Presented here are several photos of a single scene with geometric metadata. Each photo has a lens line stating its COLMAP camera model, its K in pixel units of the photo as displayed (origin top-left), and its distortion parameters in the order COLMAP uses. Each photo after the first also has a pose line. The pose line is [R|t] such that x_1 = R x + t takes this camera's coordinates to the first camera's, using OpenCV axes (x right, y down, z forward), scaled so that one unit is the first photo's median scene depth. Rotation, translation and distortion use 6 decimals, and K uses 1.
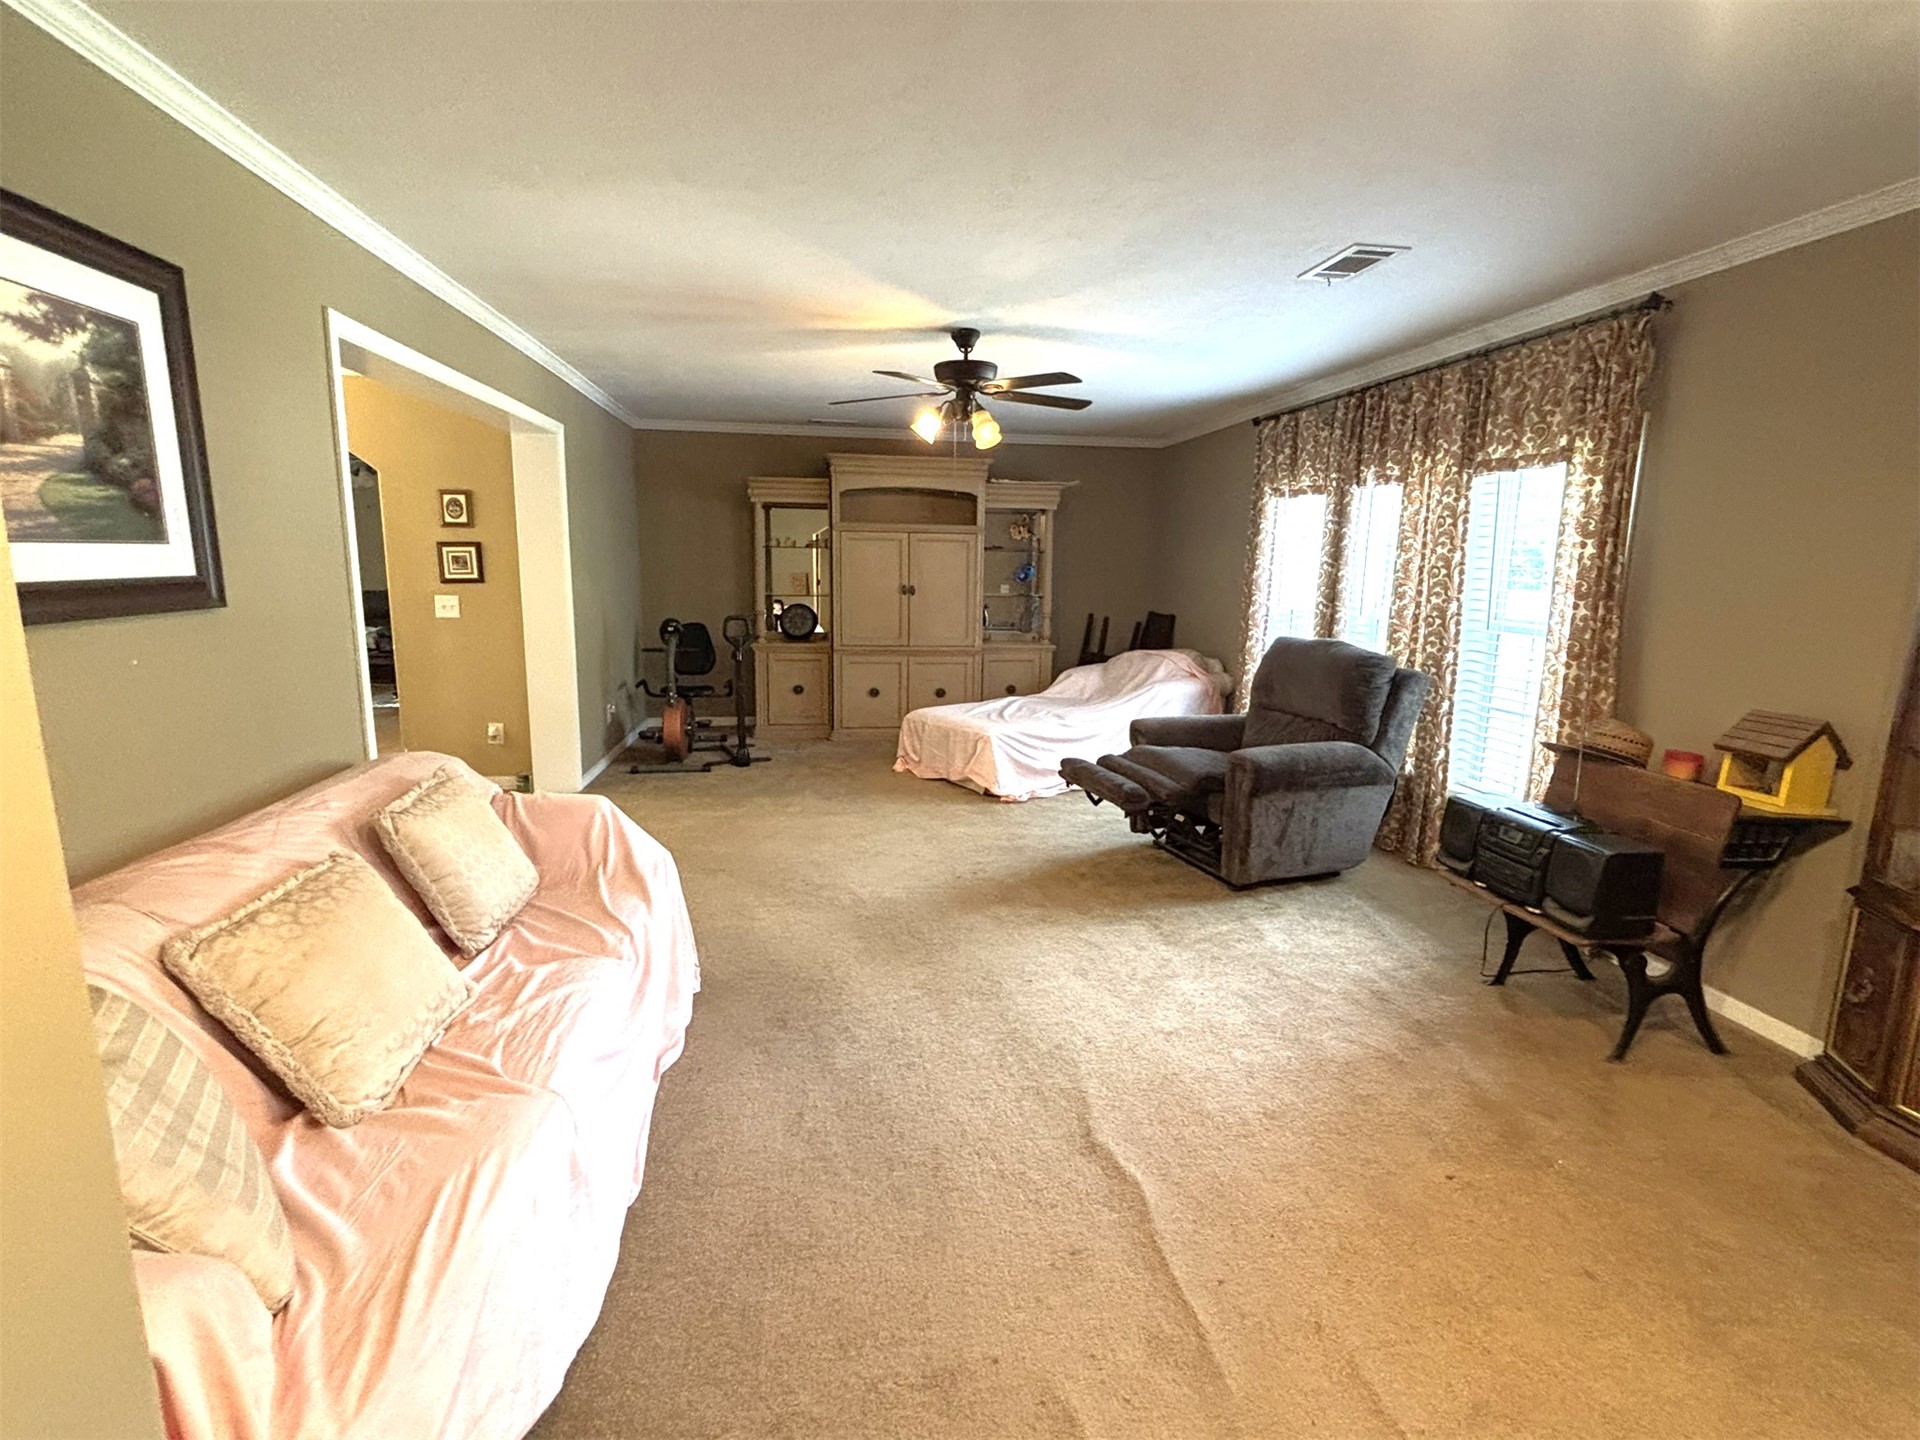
lens RADIAL K [[874.1, 0, 960.0], [0, 874.1, 720.0], [0, 0, 1]] dist [-0.032847, 0.006547]
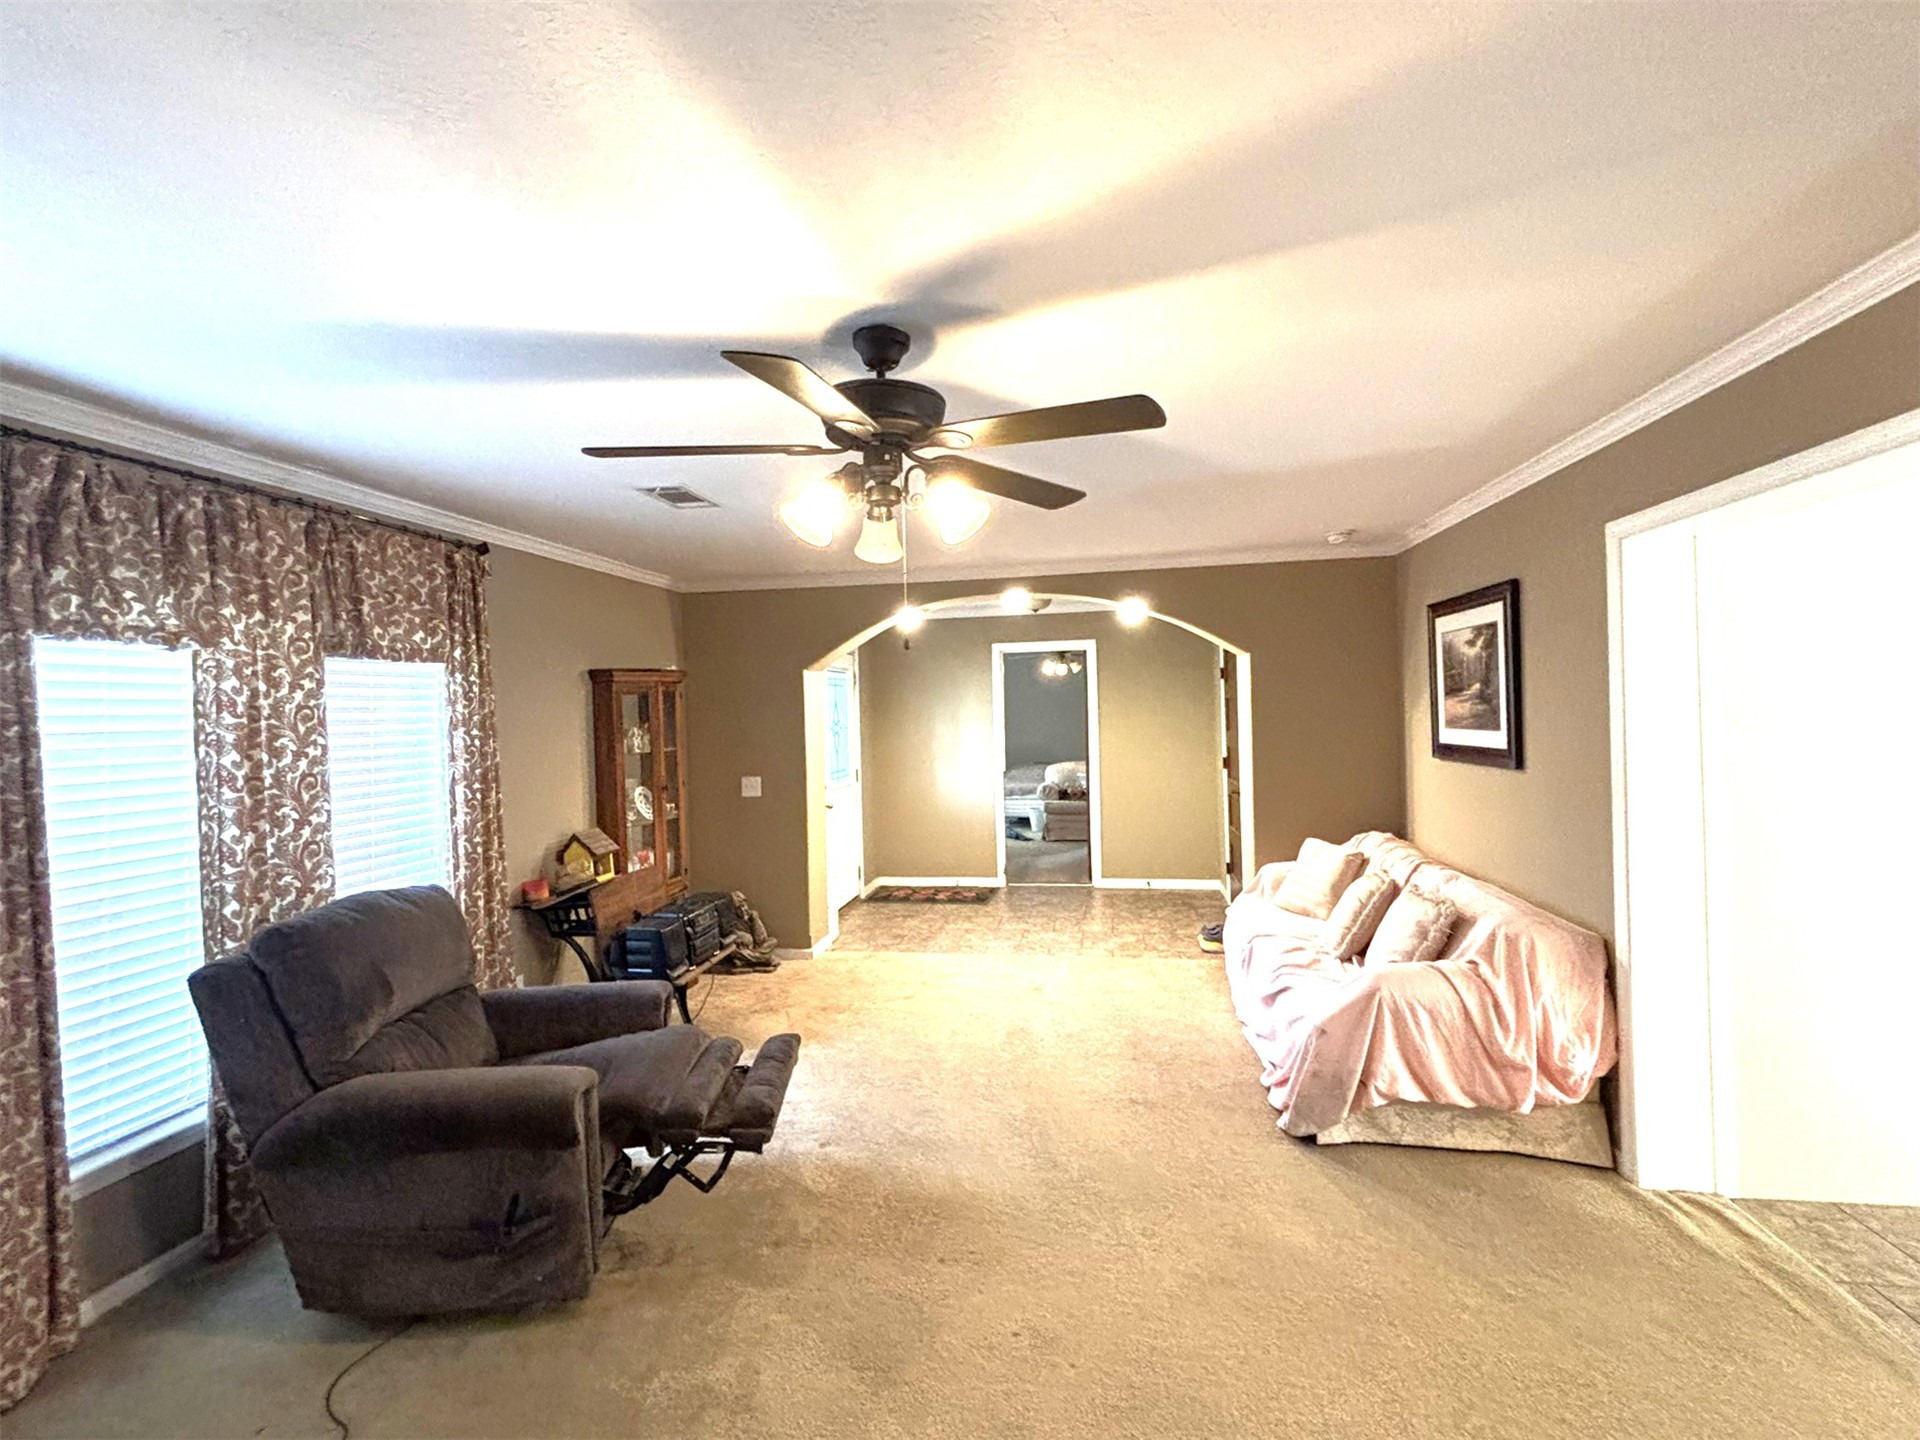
lens RADIAL K [[874.1, 0, 960.0], [0, 874.1, 720.0], [0, 0, 1]] dist [-0.032847, 0.006547]
pose [[-0.947263, 0.005070, 0.320418, -0.418434], [0.070065, 0.978960, 0.191646, -0.689445], [-0.312705, 0.203989, -0.927688, 3.175970]]
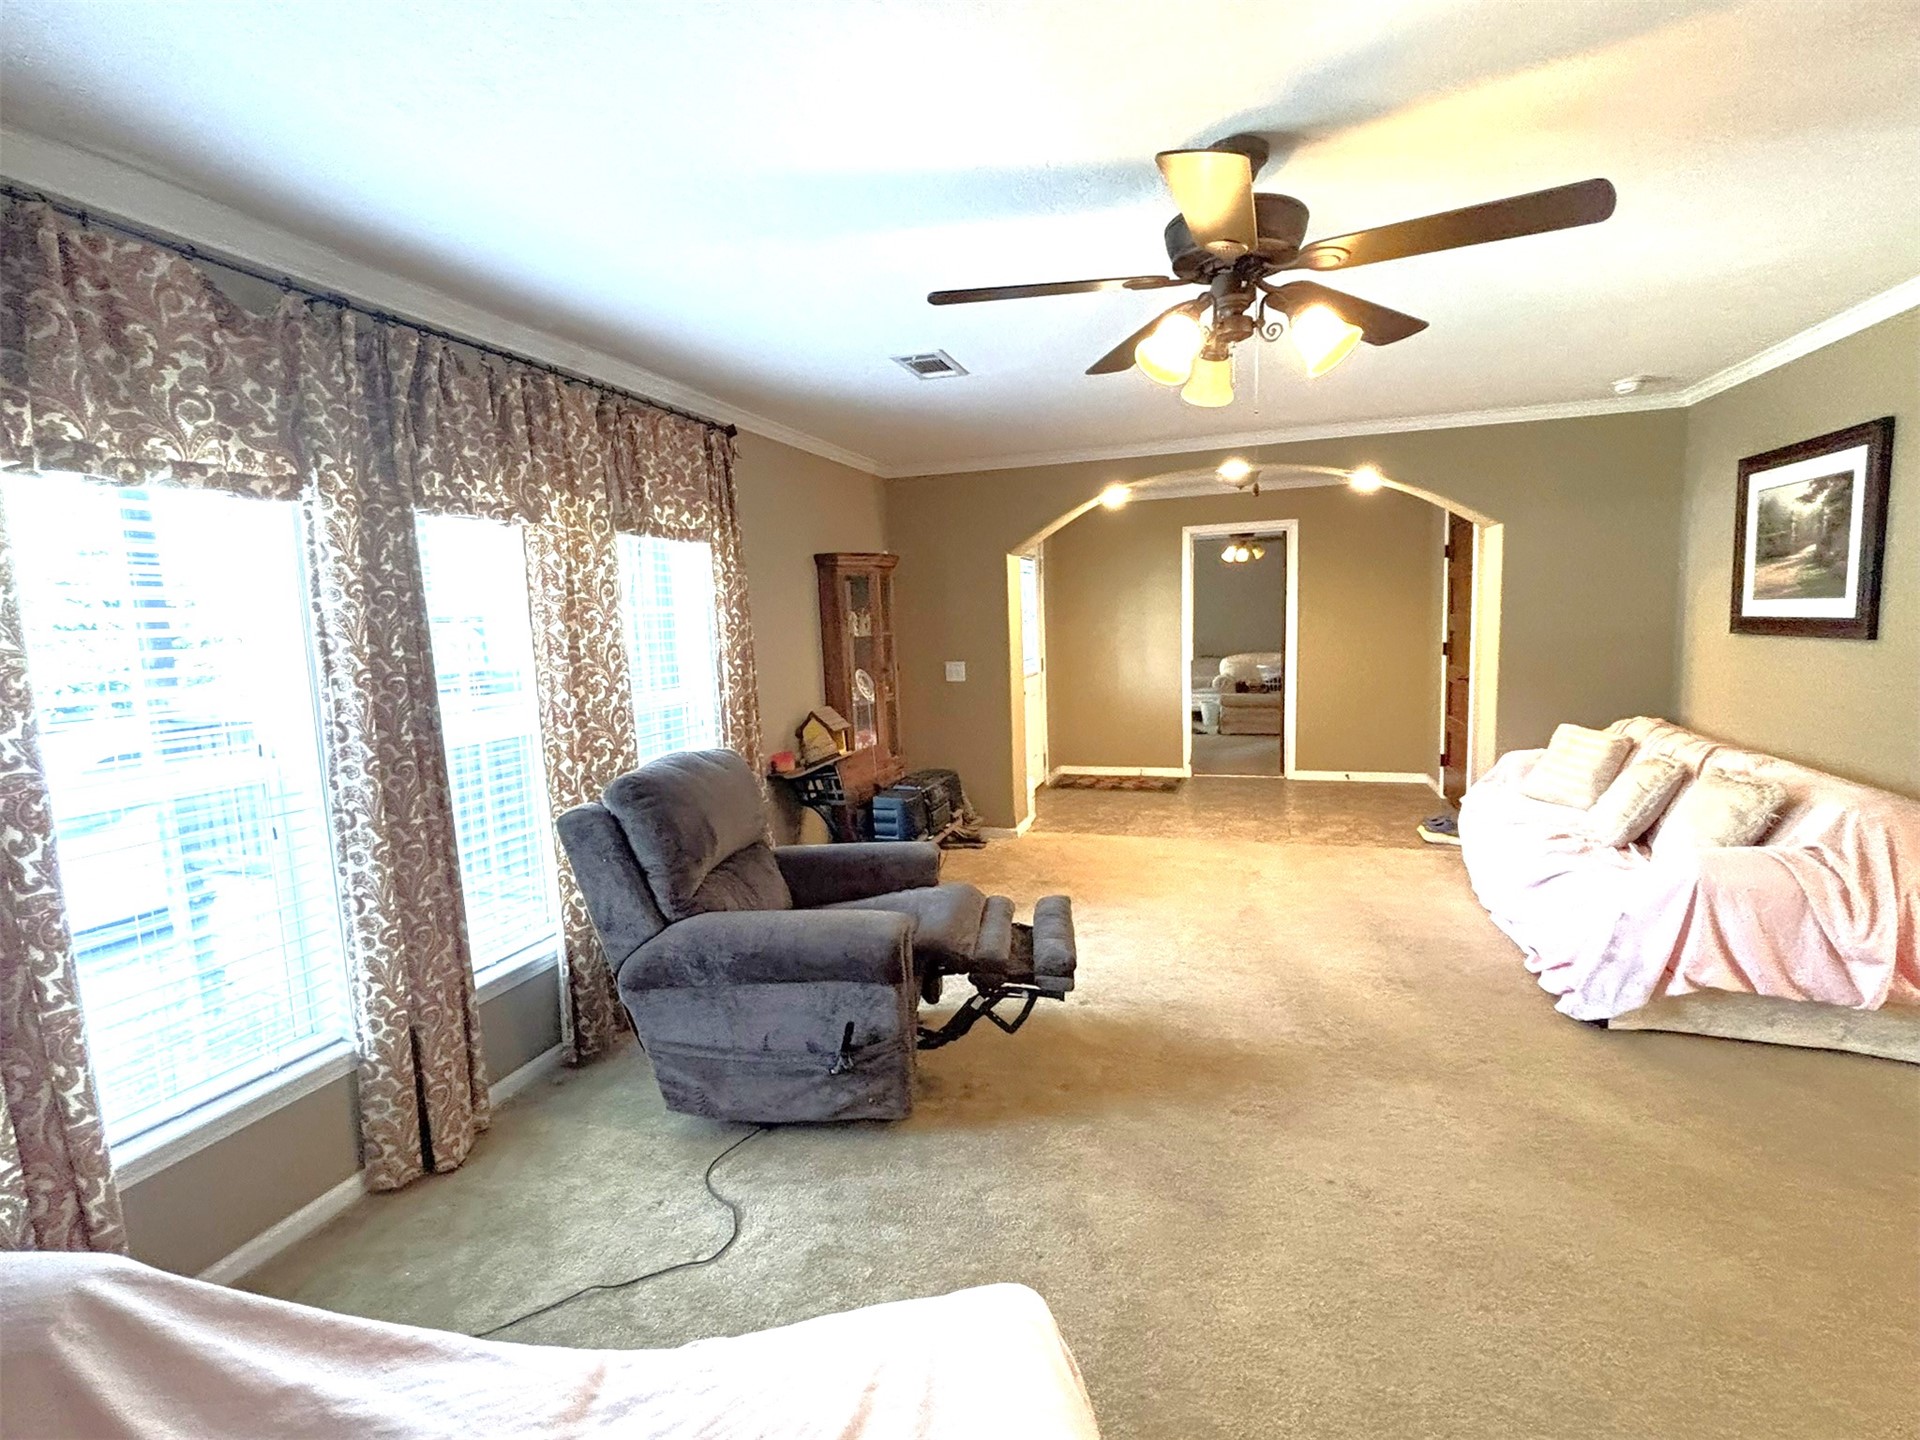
lens RADIAL K [[874.1, 0, 960.0], [0, 874.1, 720.0], [0, 0, 1]] dist [-0.032847, 0.006547]
pose [[-0.884166, -0.039736, 0.465479, -0.194402], [0.109128, 0.951243, 0.288491, -0.653736], [-0.454247, 0.305871, -0.836721, 3.272813]]
